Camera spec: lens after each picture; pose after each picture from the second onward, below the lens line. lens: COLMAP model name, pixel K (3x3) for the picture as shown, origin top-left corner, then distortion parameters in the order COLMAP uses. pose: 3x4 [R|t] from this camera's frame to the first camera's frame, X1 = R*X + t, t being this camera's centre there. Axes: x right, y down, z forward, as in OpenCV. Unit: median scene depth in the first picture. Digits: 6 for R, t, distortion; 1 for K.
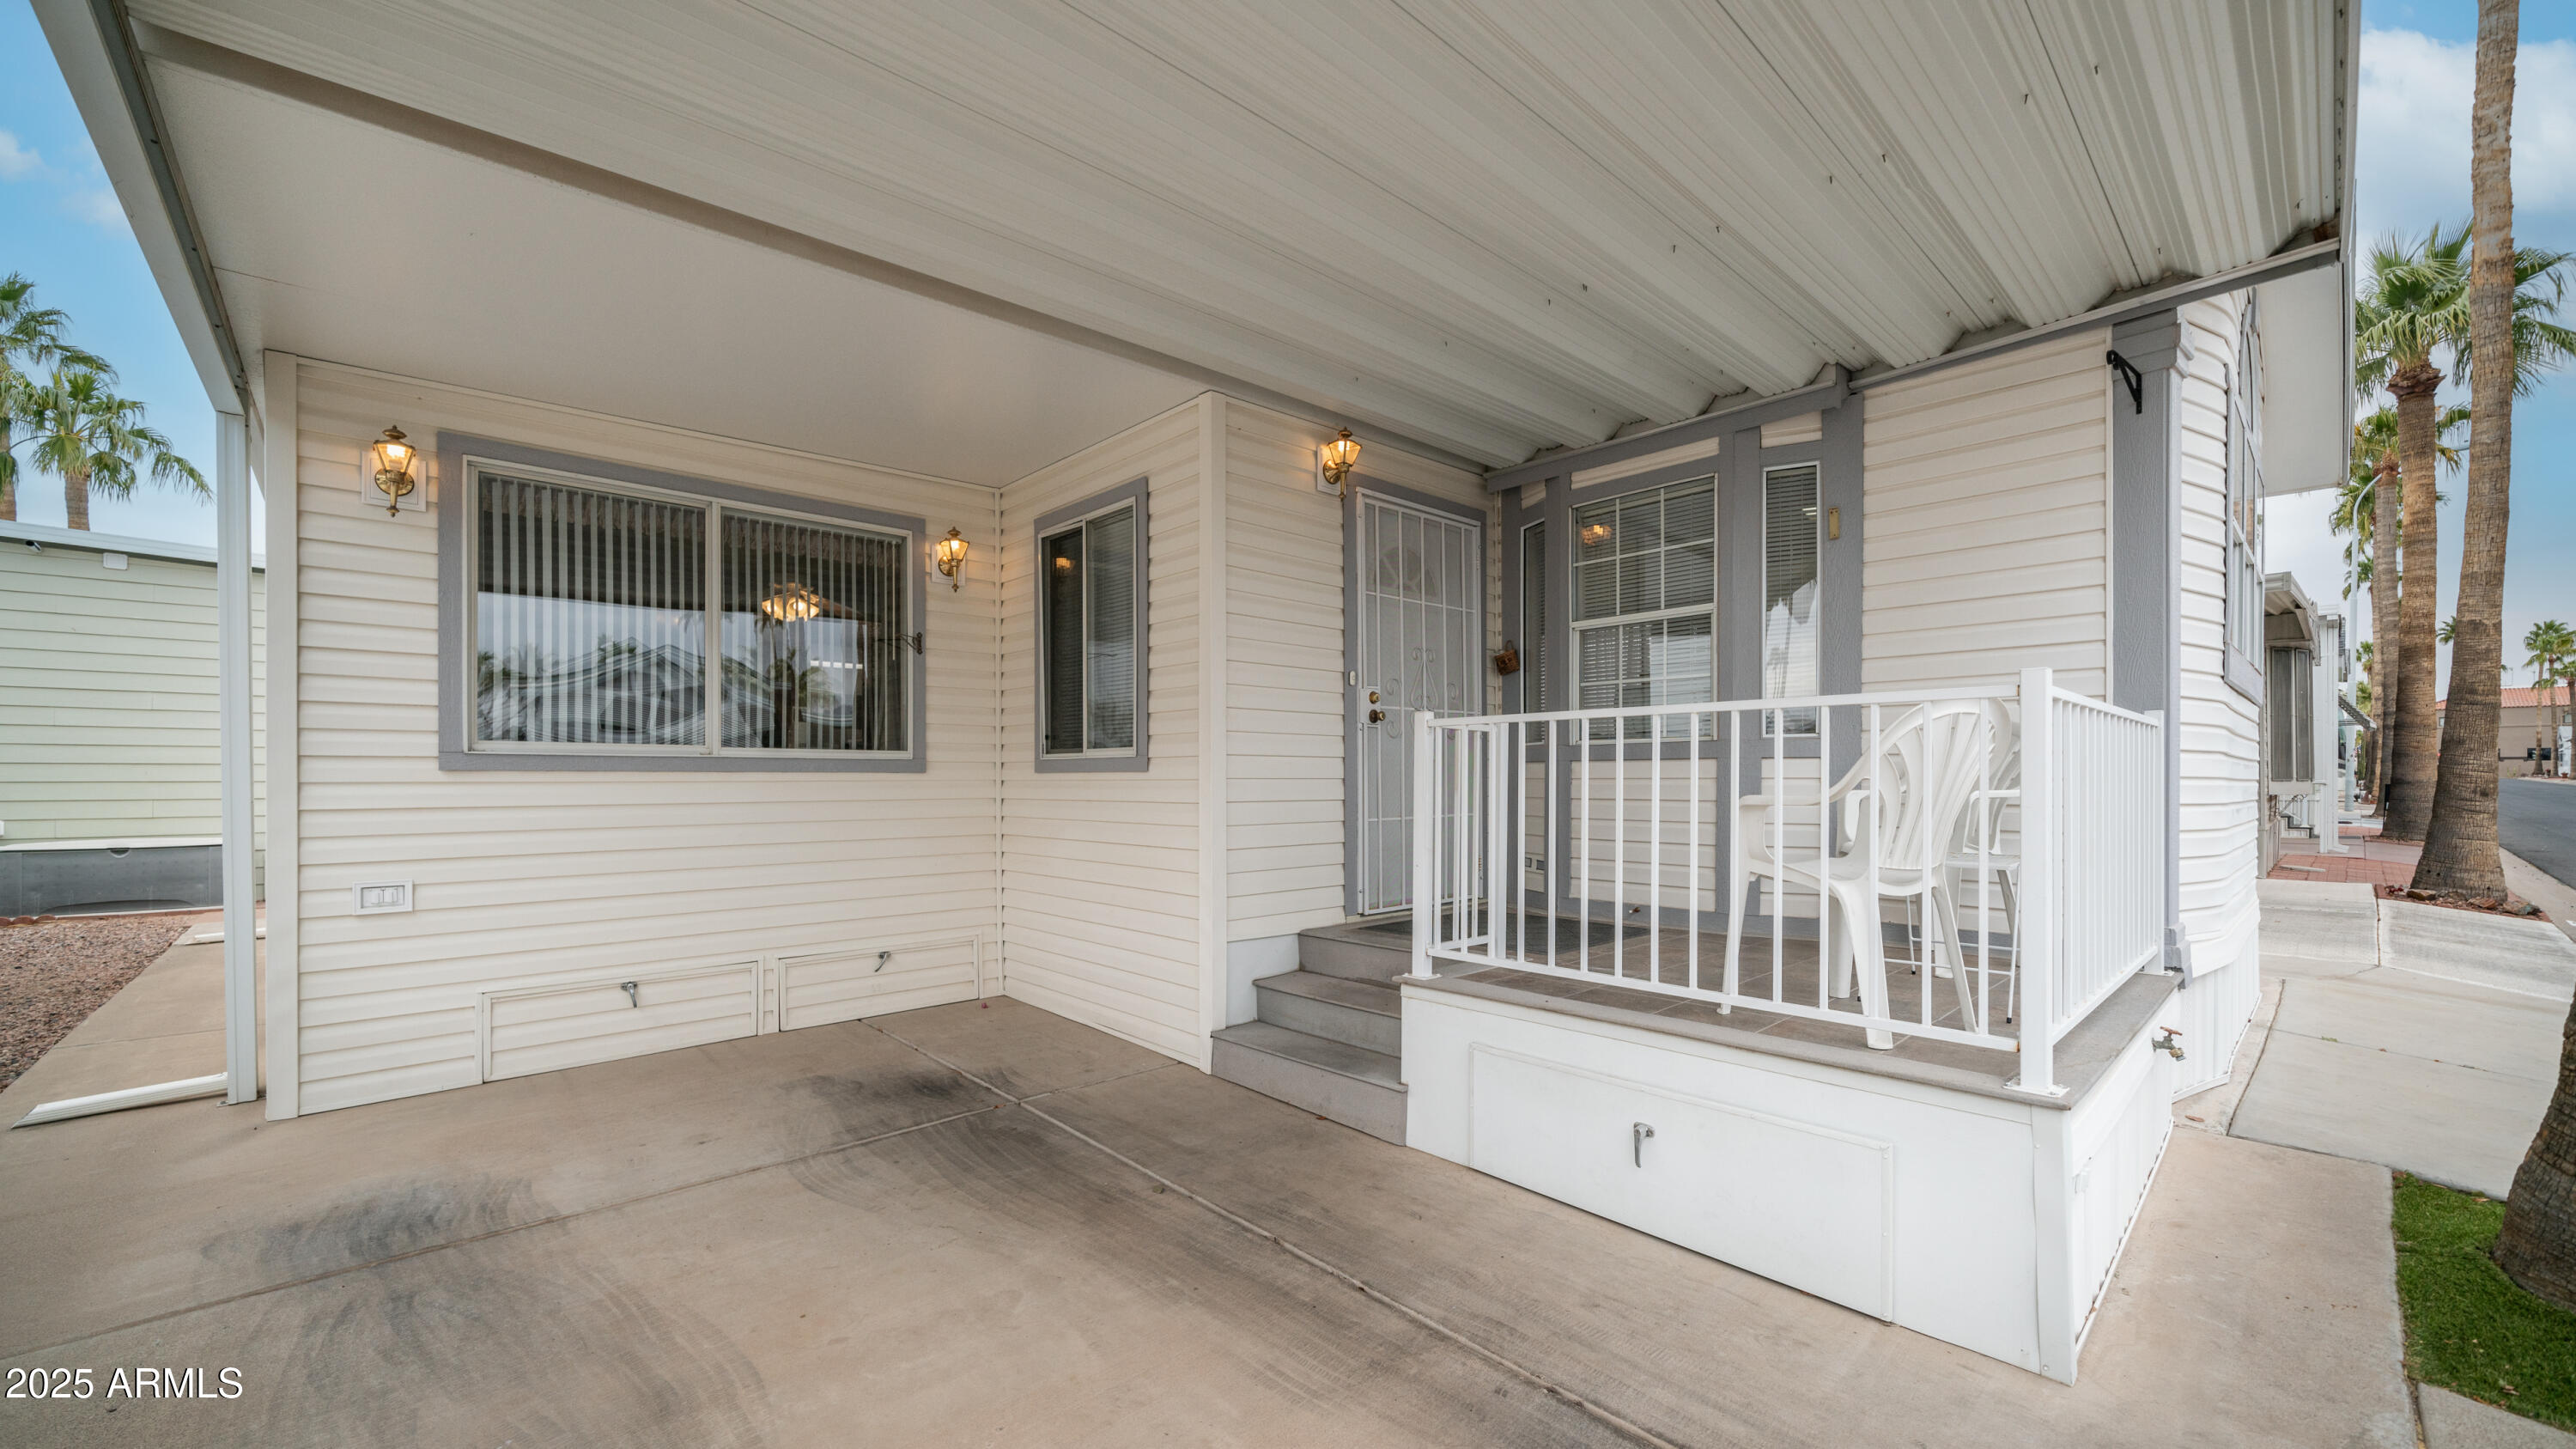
lens RADIAL K [[975.7, 0, 1246.7], [0, 975.7, 778.9], [0, 0, 1]] dist [-0.001363, -0.000121]
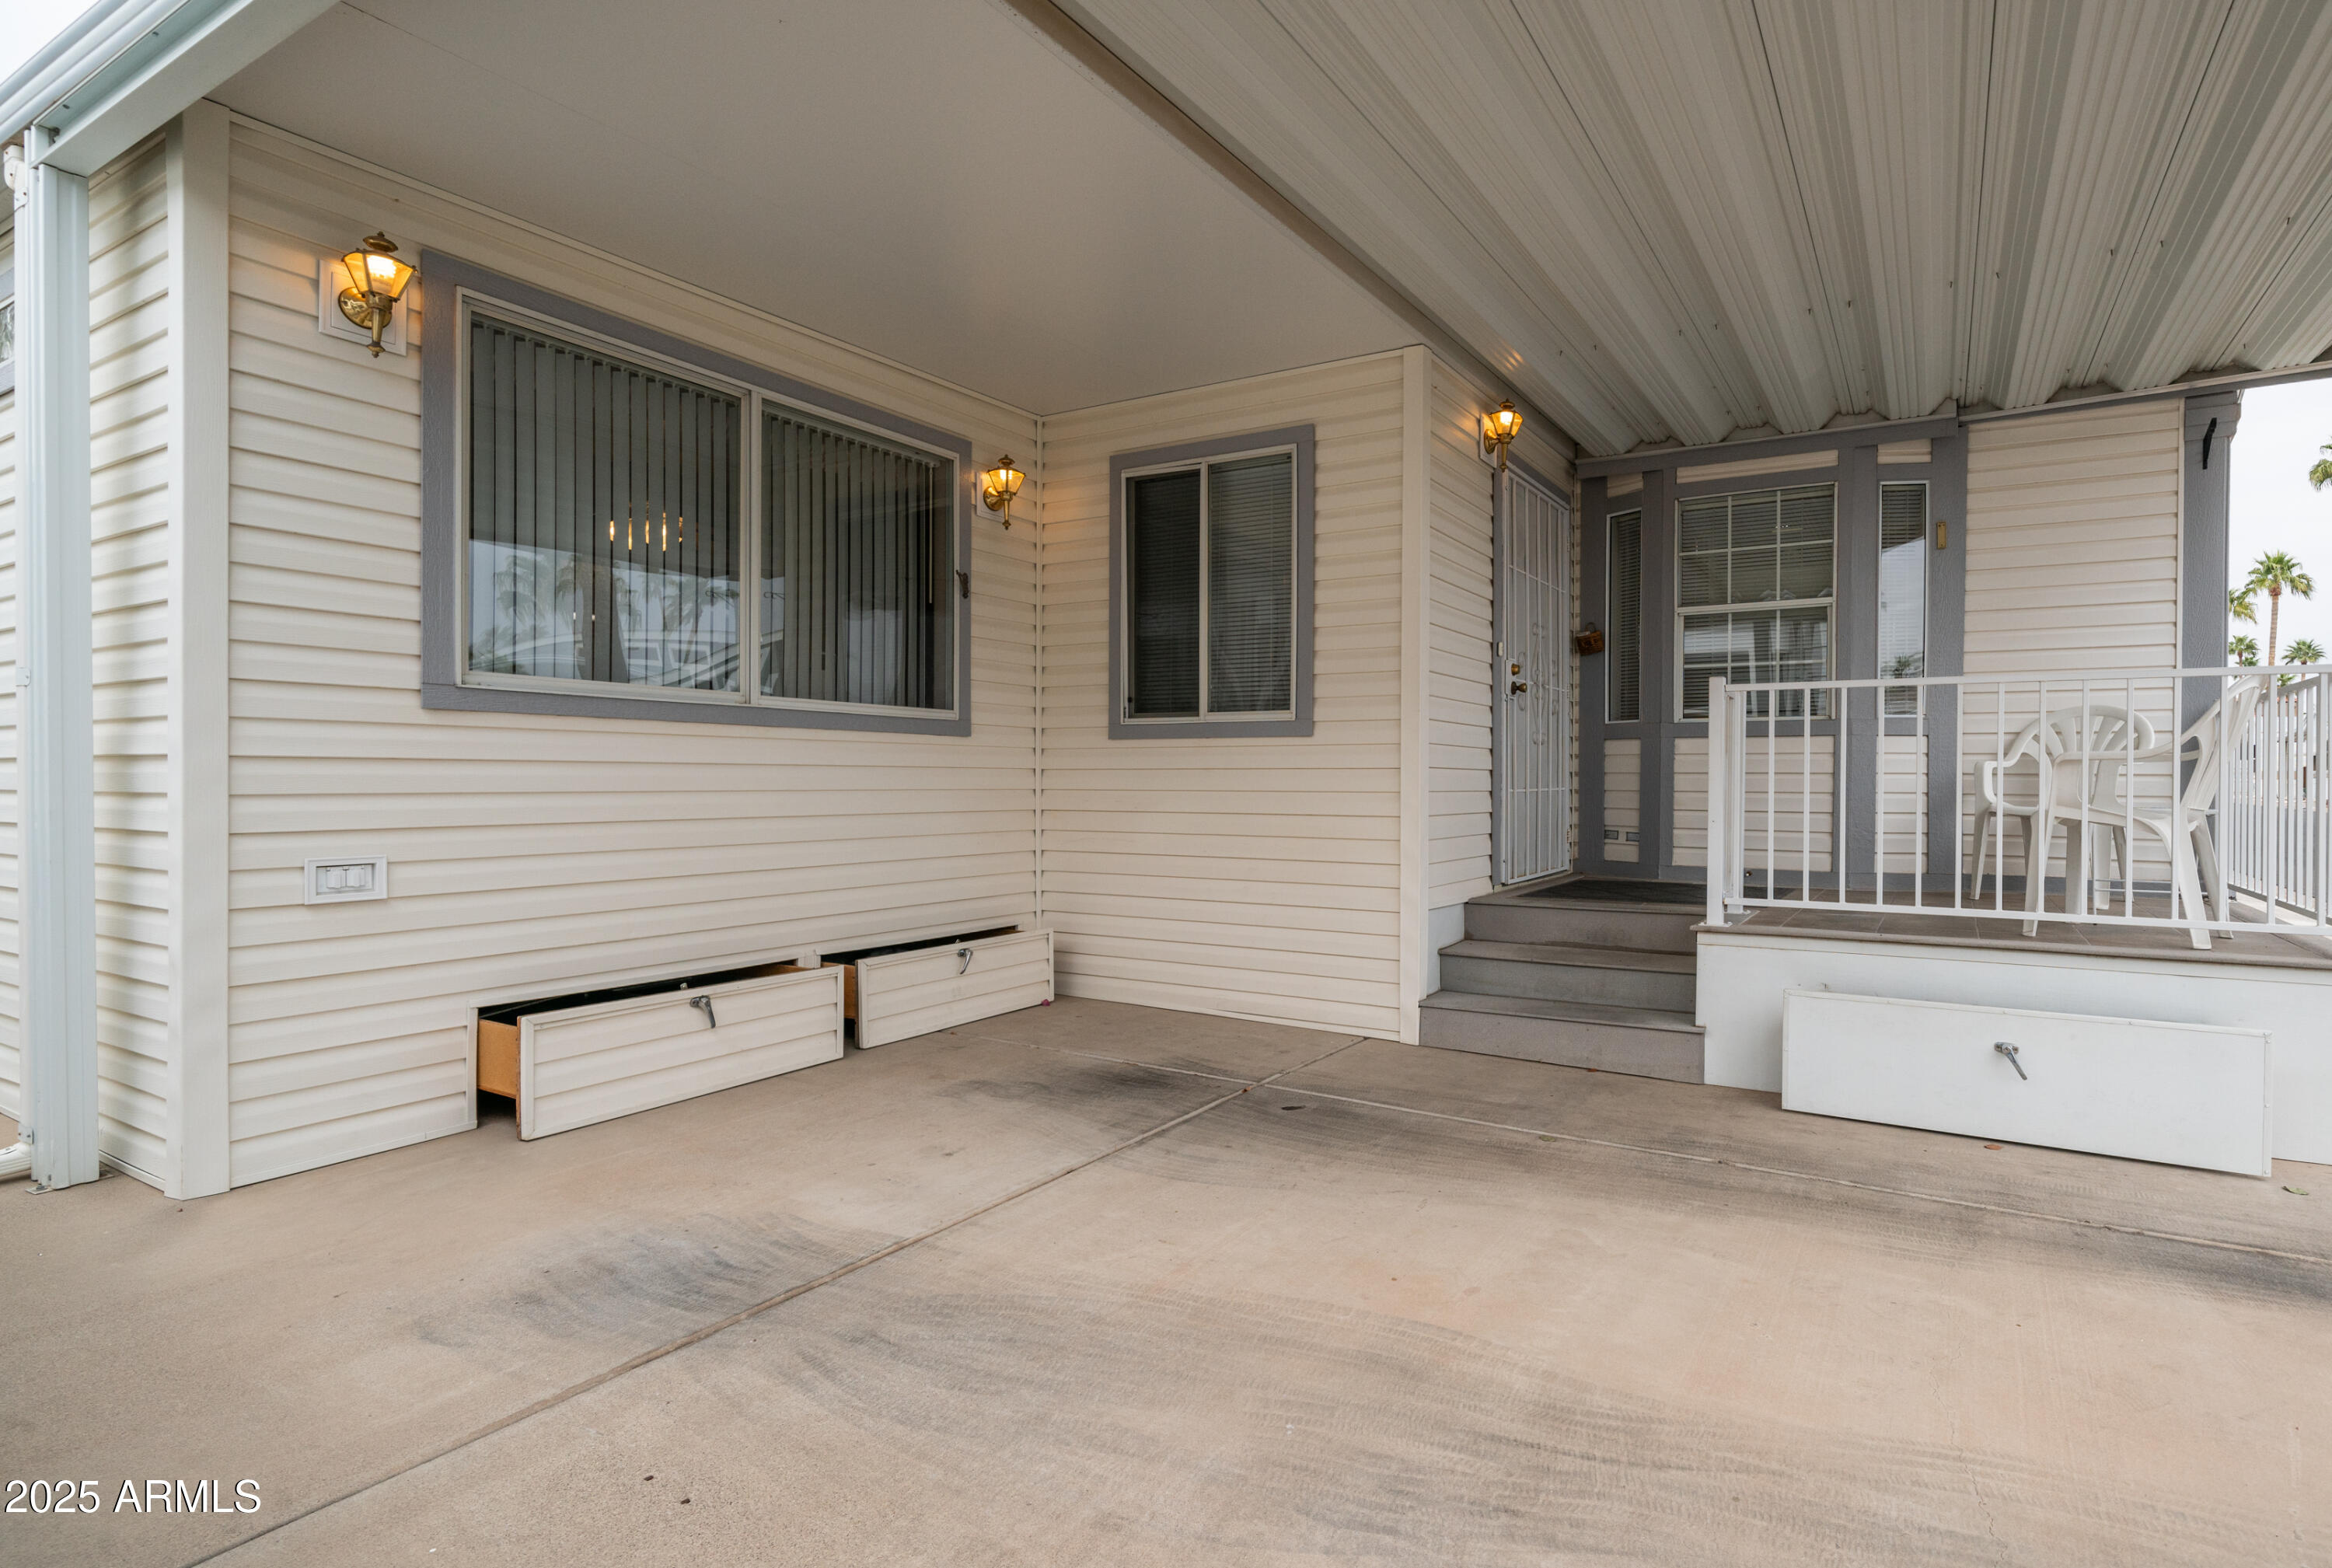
lens RADIAL K [[1048.5, 0, 1323.9], [0, 1048.5, 780.5], [0, 0, 1]] dist [-0.001773, 0.000218]
pose [[0.949561, 0.012564, 0.313330, -0.447744], [-0.013980, 0.999900, 0.002272, 0.036080], [-0.313270, -0.006537, 0.949642, 0.033354]]
